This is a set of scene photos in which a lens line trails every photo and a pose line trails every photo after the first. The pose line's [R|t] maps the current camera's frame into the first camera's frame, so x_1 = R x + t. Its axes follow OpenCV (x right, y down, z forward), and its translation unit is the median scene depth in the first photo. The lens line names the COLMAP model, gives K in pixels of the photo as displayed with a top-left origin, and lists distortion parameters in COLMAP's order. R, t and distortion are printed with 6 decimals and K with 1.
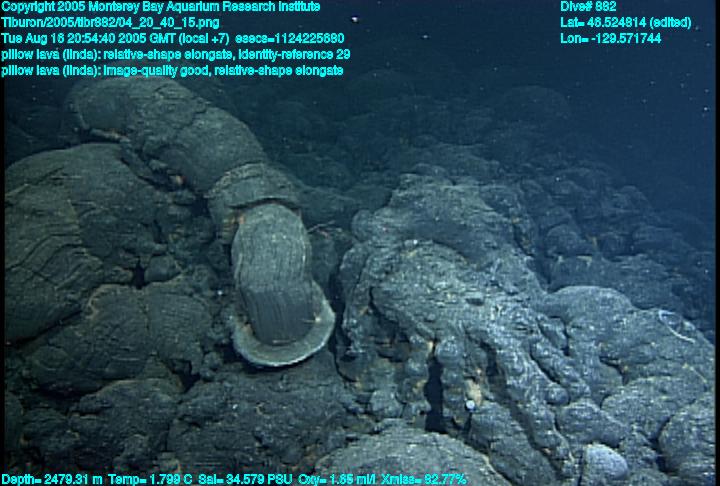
lens RADIAL K [[480.5, 0, 361.4], [0, 480.5, 247.8], [0, 0, 1]] dist [-0.063386, 0.063048]
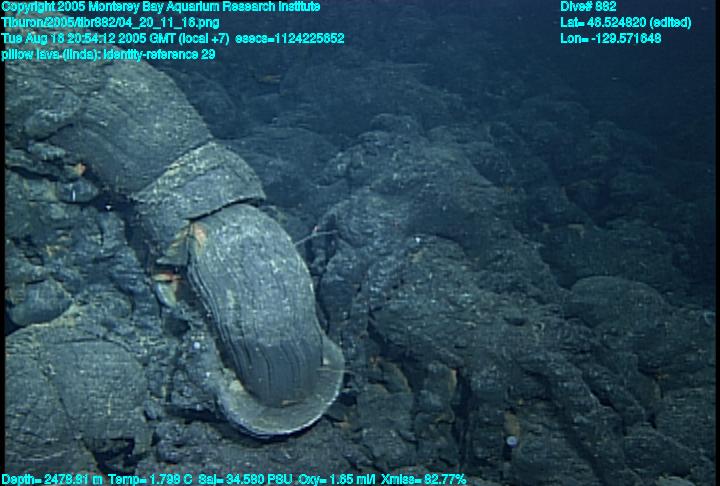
lens RADIAL K [[720.3, 0, 335.4], [0, 720.3, 253.3], [0, 0, 1]] dist [0.084547, 0.000000]
pose [[0.947020, -0.080706, 0.310870, -0.391235], [0.026411, 0.984204, 0.175058, -0.205952], [-0.320088, -0.157573, 0.934192, -0.044314]]
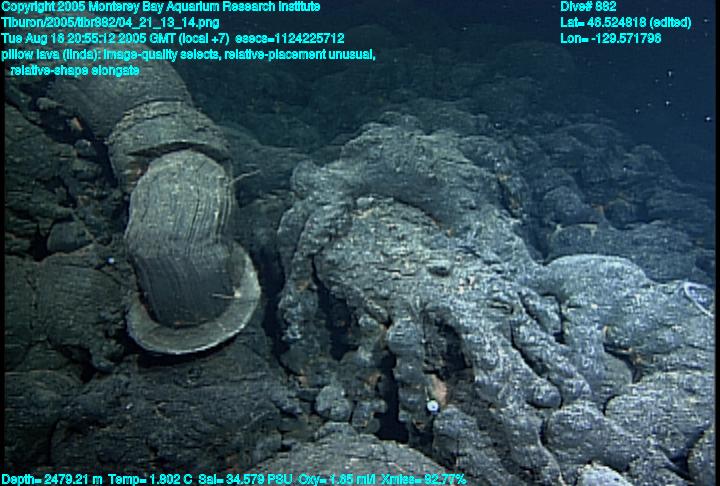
lens RADIAL K [[480.5, 0, 360.9], [0, 480.5, 249.6], [0, 0, 1]] dist [-0.063386, 0.063048]
pose [[0.999868, -0.001118, -0.016239, 0.113748], [0.001497, 0.999726, 0.023340, 0.054210], [0.016208, -0.023361, 0.999596, 0.215619]]
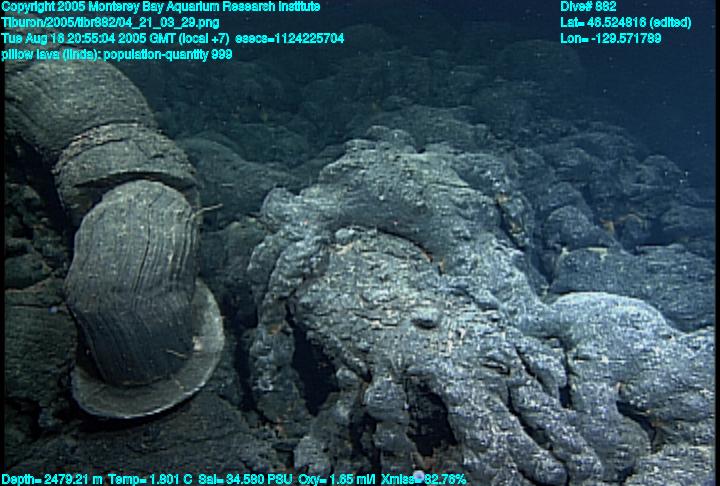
lens RADIAL K [[480.5, 0, 360.3], [0, 480.5, 251.6], [0, 0, 1]] dist [-0.063386, 0.063048]
pose [[0.999513, -0.009421, -0.029763, 0.152637], [0.010525, 0.999253, 0.037184, -0.009375], [0.029390, -0.037479, 0.998865, 0.310564]]
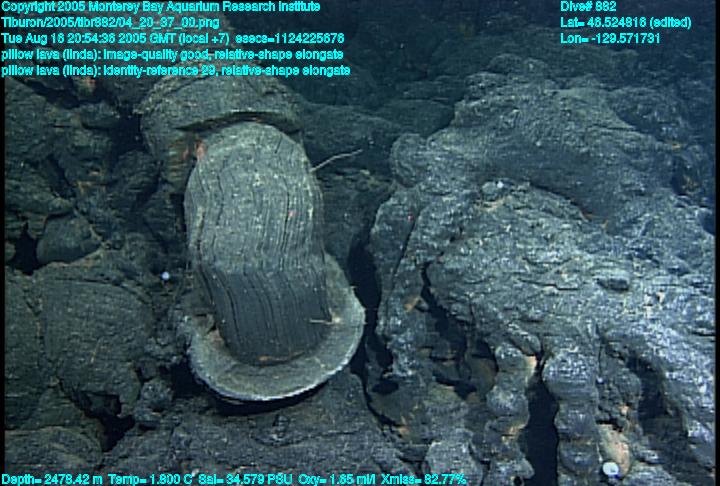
lens RADIAL K [[720.3, 0, 366.4], [0, 720.3, 248.2], [0, 0, 1]] dist [0.084547, 0.000000]
pose [[0.999380, -0.014221, -0.032219, -0.023373], [0.015565, 0.999002, 0.041876, 0.025796], [0.031591, -0.042352, 0.998603, 0.125556]]
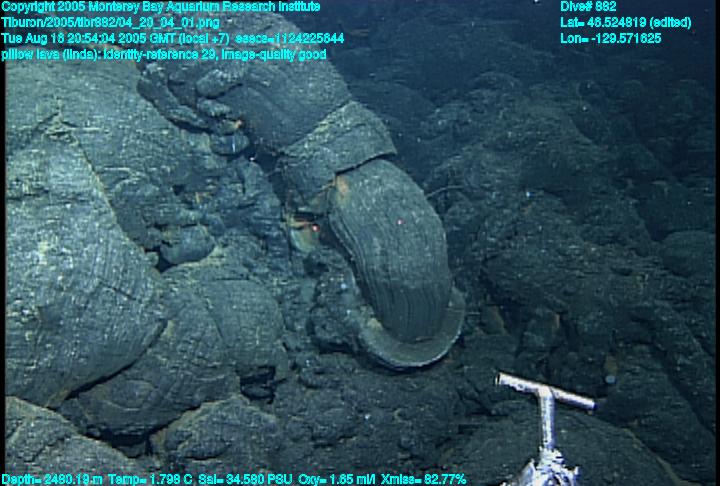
lens RADIAL K [[720.3, 0, 339.2], [0, 720.3, 254.0], [0, 0, 1]] dist [0.084547, 0.000000]
pose [[0.952652, -0.080912, 0.293099, -0.599488], [0.005830, 0.968628, 0.248446, -0.235599], [-0.304006, -0.234974, 0.923238, -0.085382]]
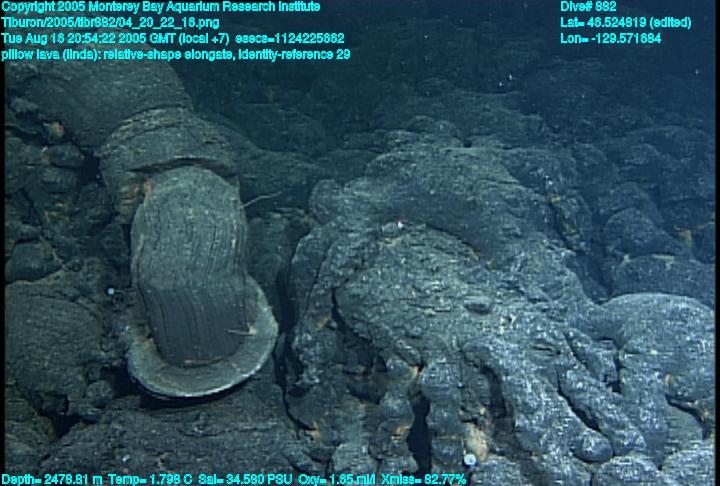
lens RADIAL K [[720.3, 0, 364.0], [0, 720.3, 244.1], [0, 0, 1]] dist [0.084547, 0.000000]
pose [[0.999824, 0.014933, -0.011337, 0.075141], [-0.015157, 0.999686, -0.019968, 0.038019], [0.011035, 0.020136, 0.999736, -0.046199]]
